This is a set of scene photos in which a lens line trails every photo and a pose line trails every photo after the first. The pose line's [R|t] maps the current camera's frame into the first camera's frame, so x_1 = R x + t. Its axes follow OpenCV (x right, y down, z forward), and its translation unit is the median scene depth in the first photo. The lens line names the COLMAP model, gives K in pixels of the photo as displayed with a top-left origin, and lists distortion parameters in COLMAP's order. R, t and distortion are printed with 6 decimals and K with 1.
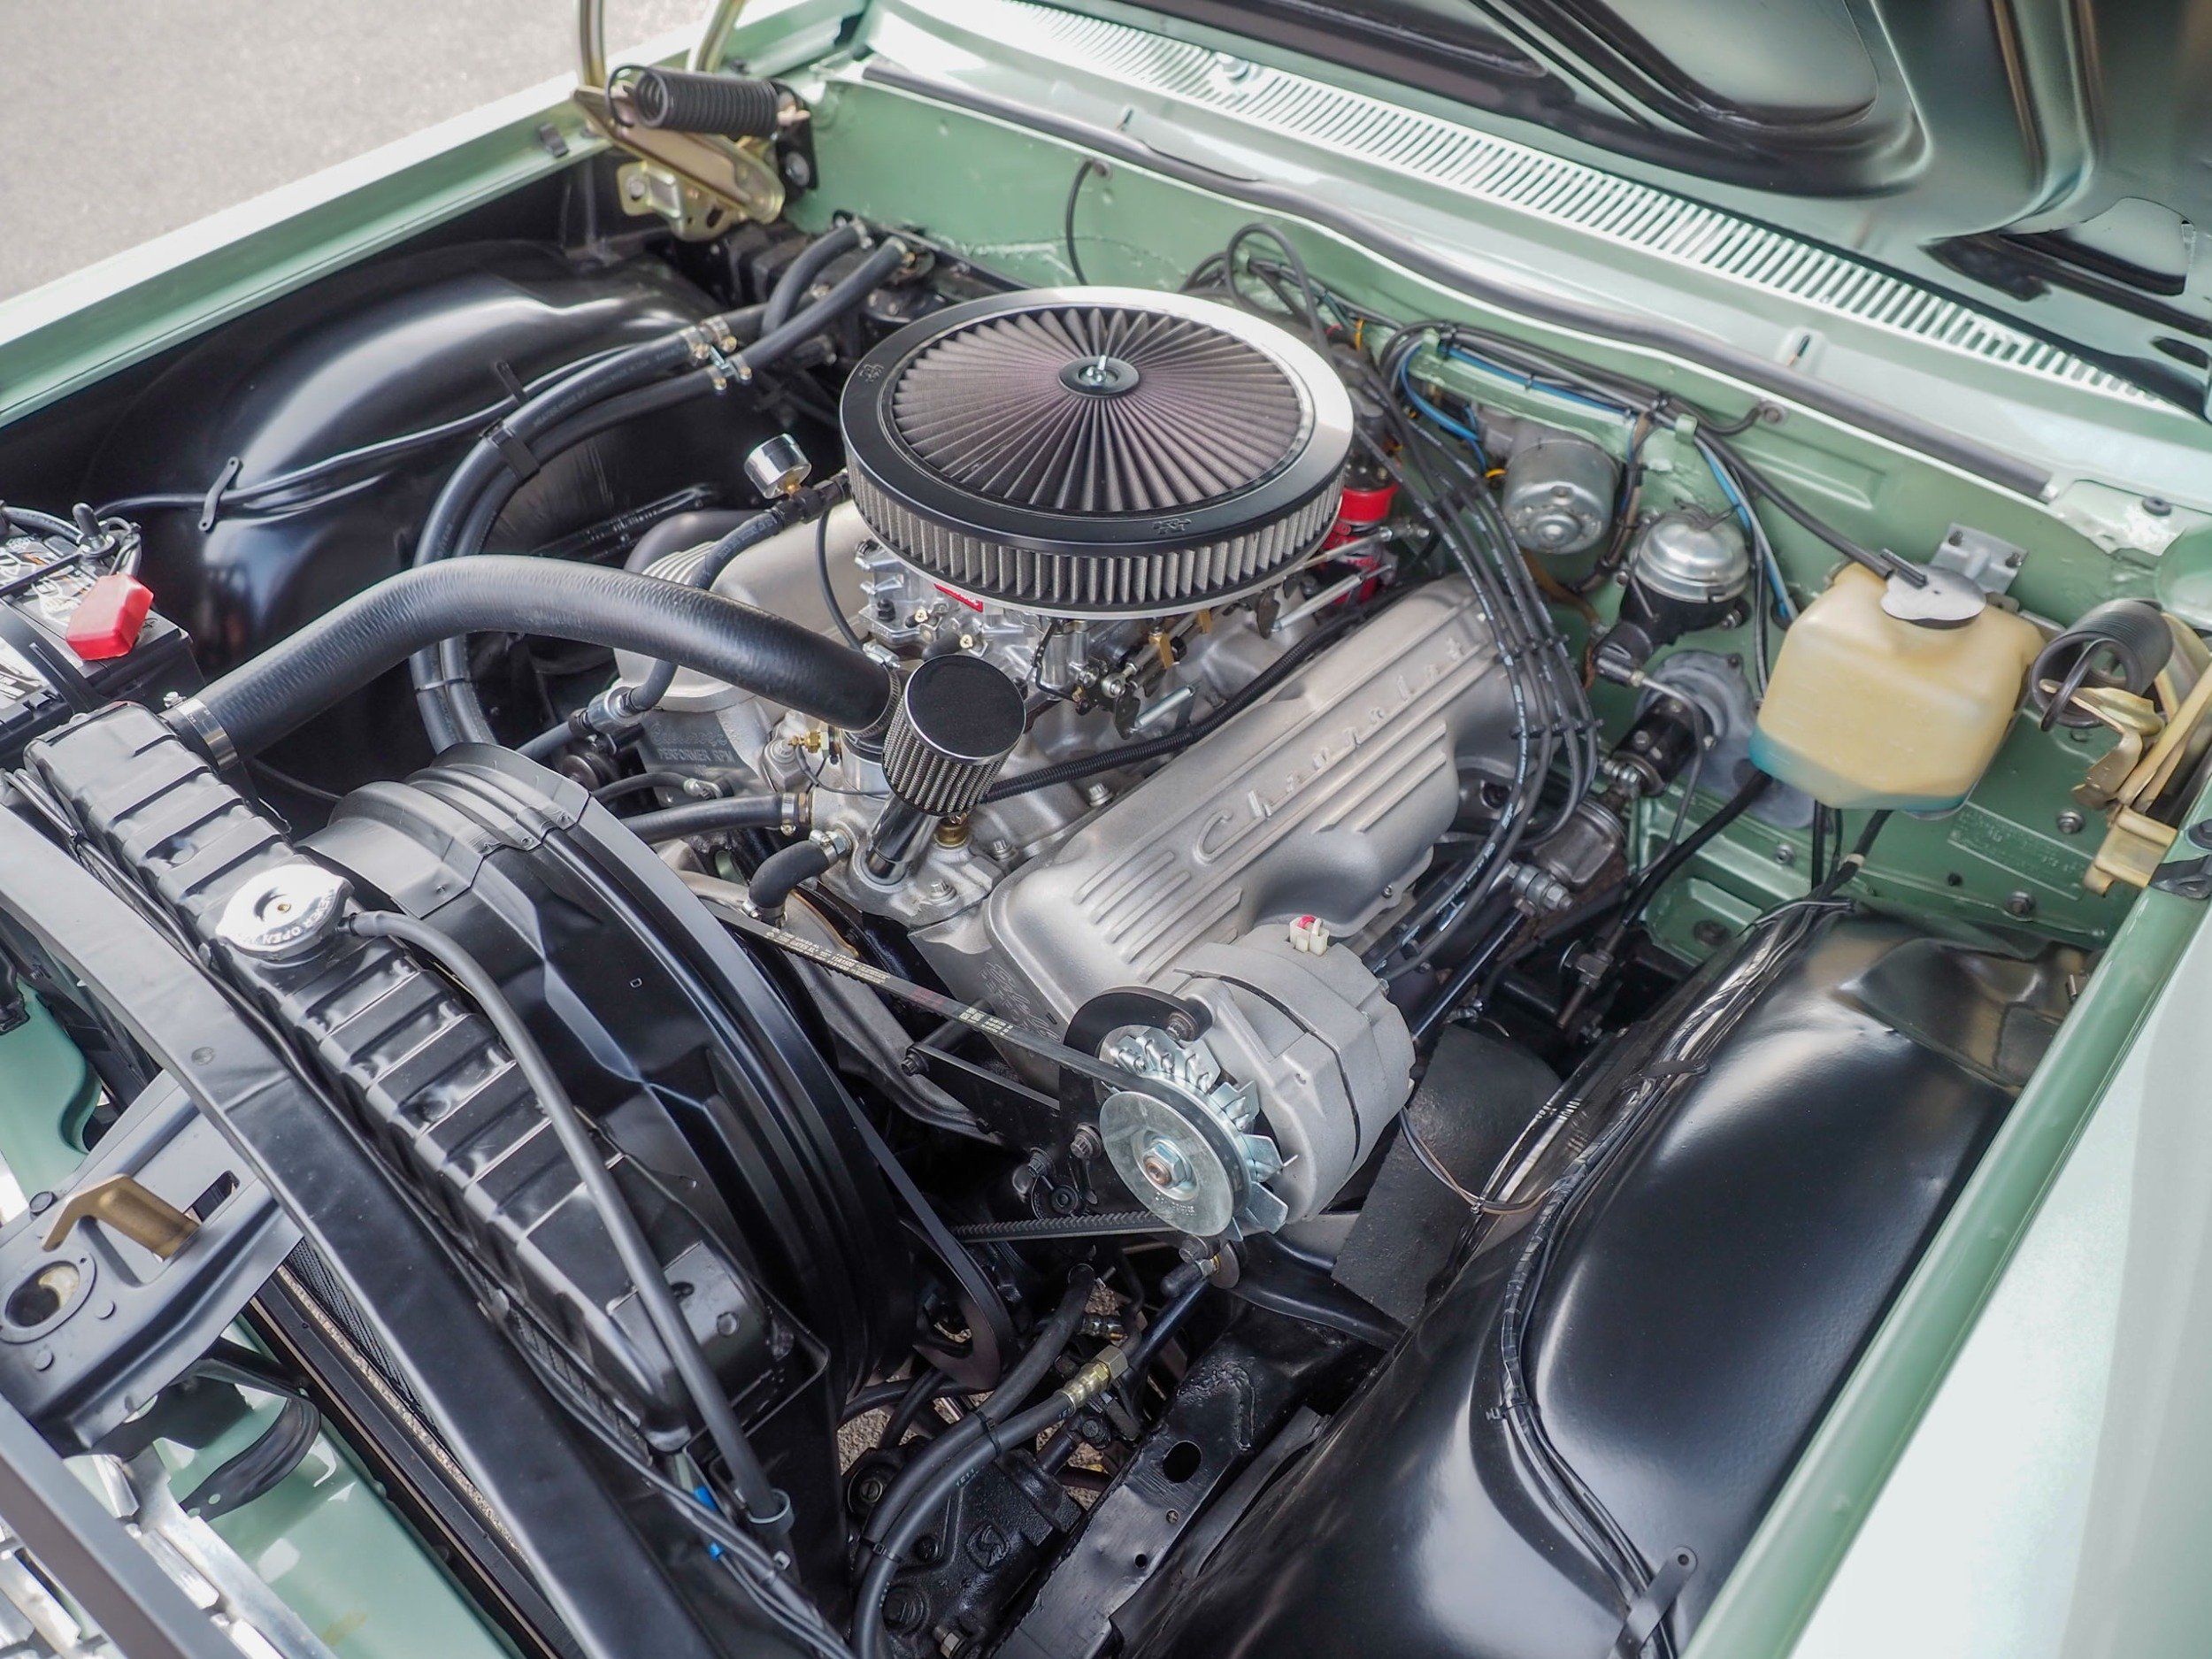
lens RADIAL K [[1663.0, 0, 1097.8], [0, 1663.0, 801.8], [0, 0, 1]] dist [0.004470, 0.002530]
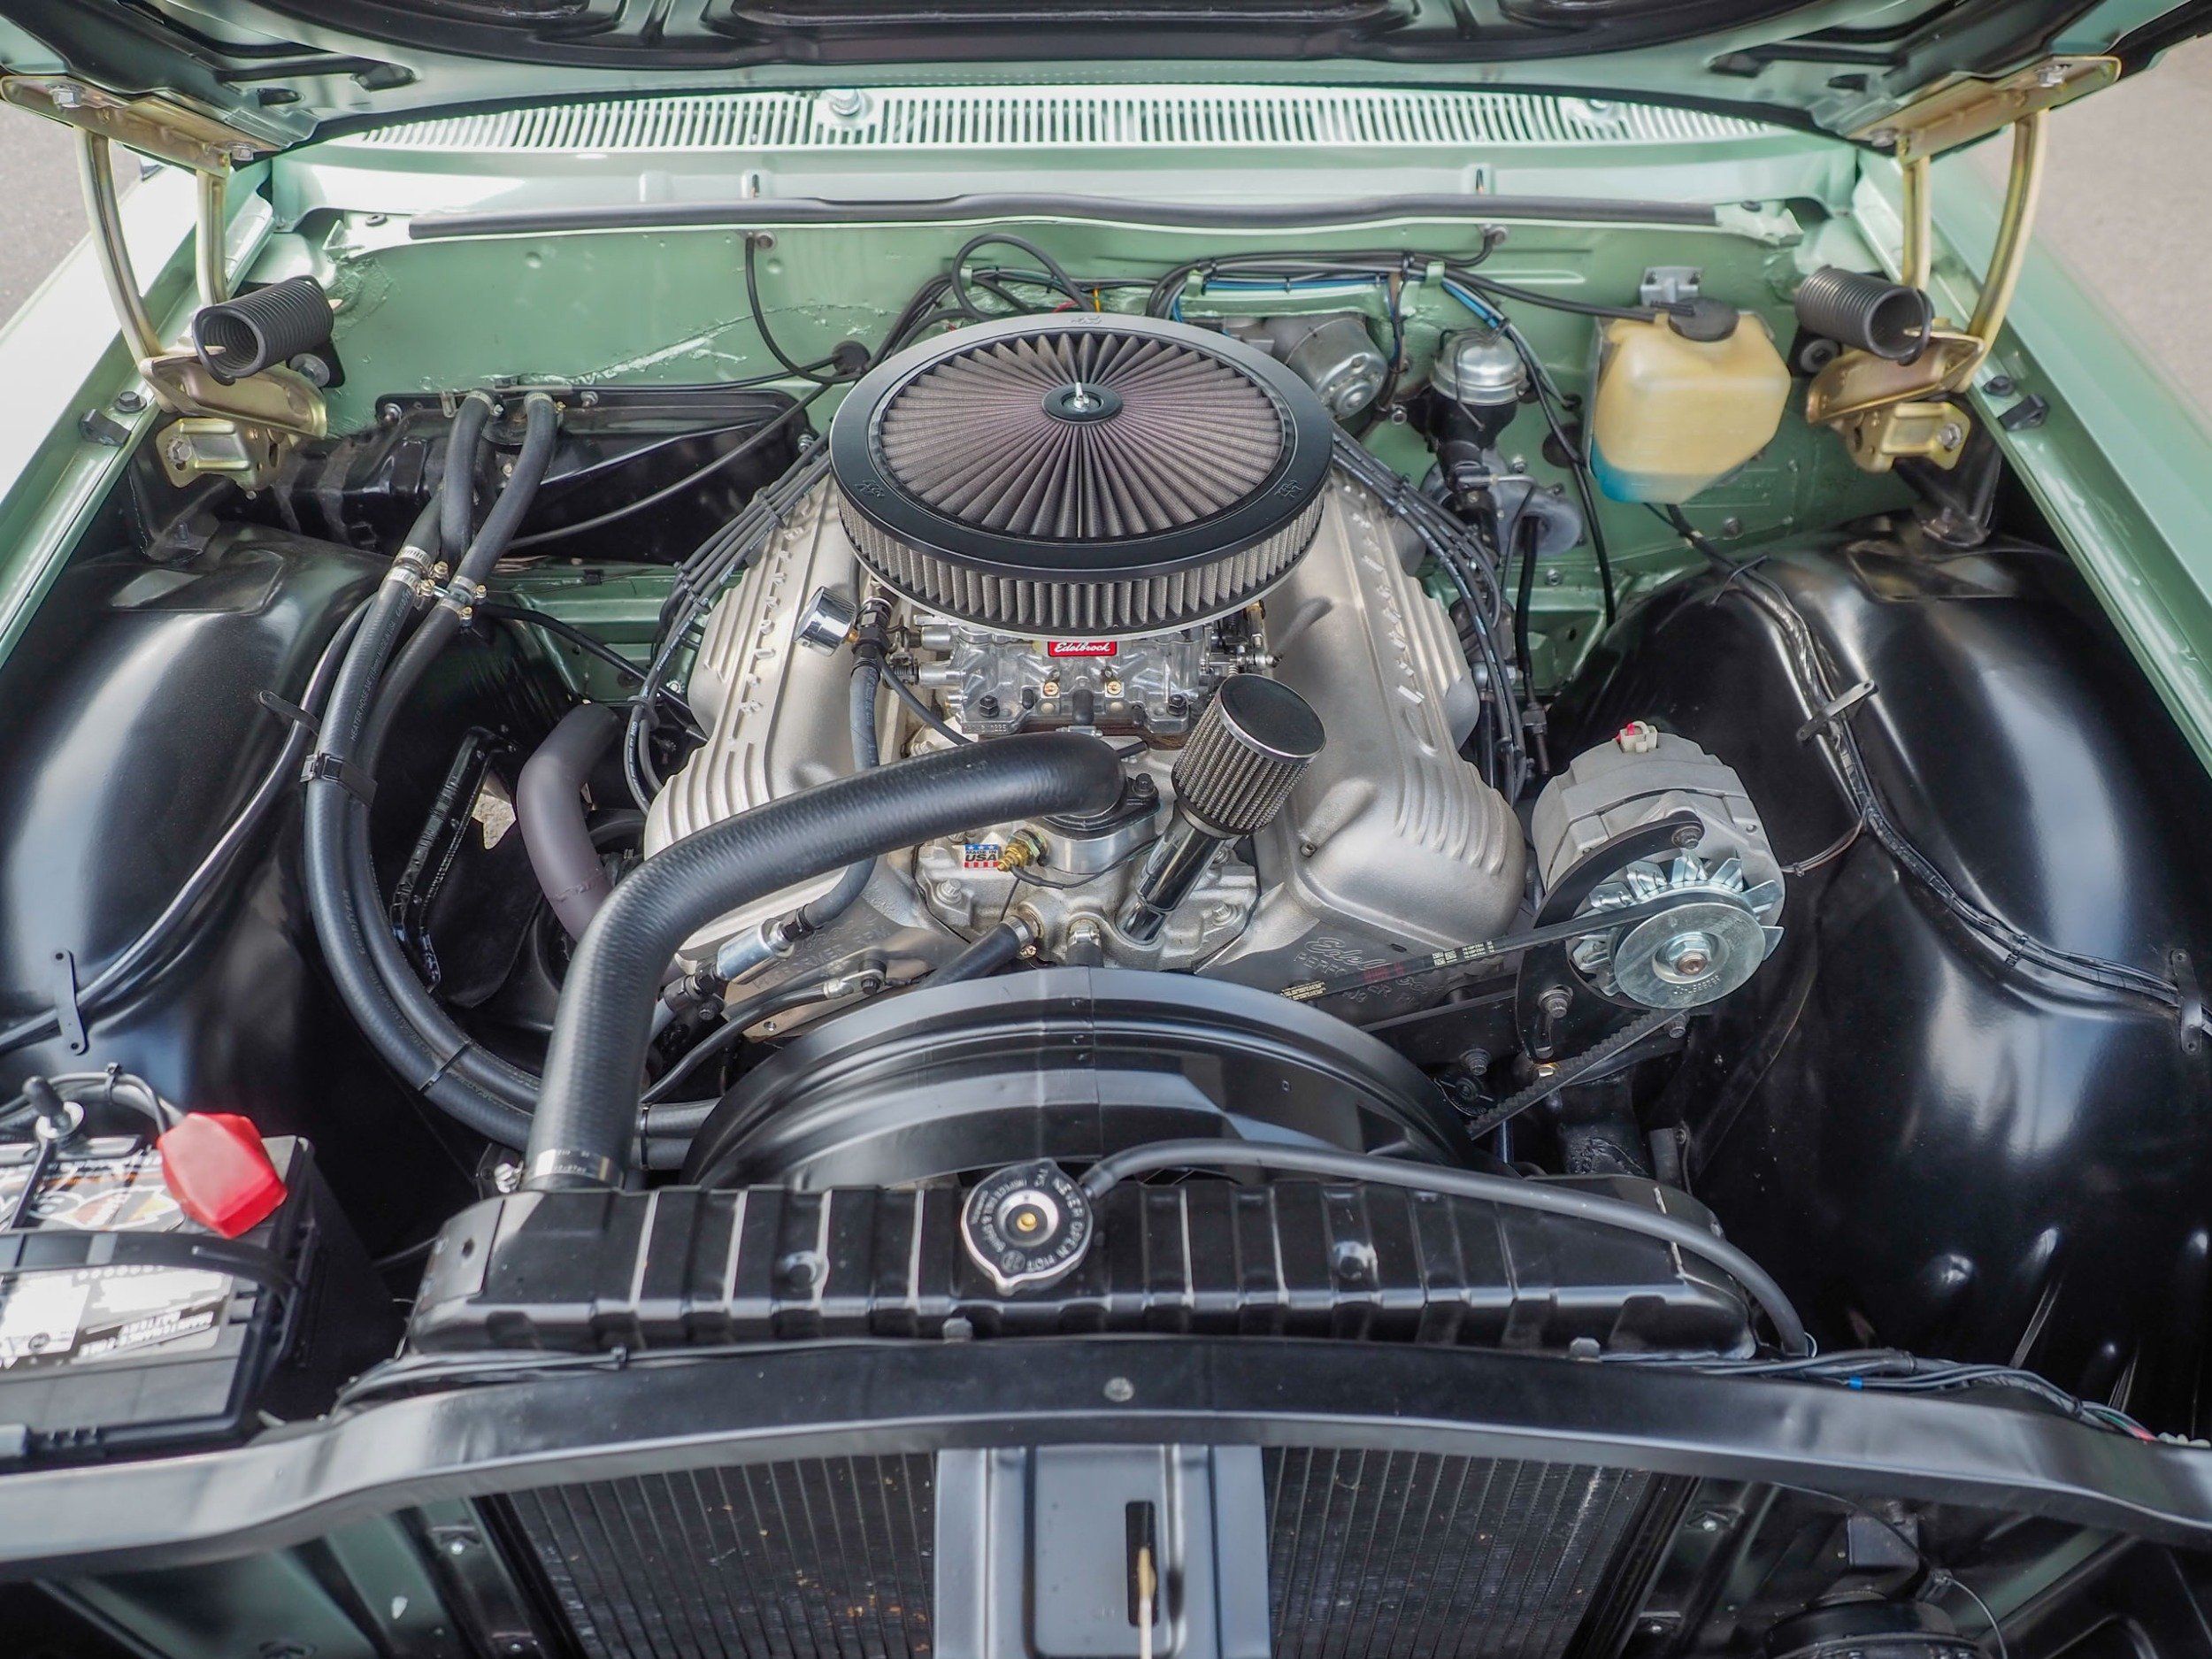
lens RADIAL K [[1663.0, 0, 1097.8], [0, 1663.0, 801.8], [0, 0, 1]] dist [0.004470, 0.002530]
pose [[0.731507, -0.471390, 0.492634, -0.572169], [0.466109, 0.873048, 0.143280, -0.172560], [-0.497634, 0.124811, 0.858360, 0.142401]]
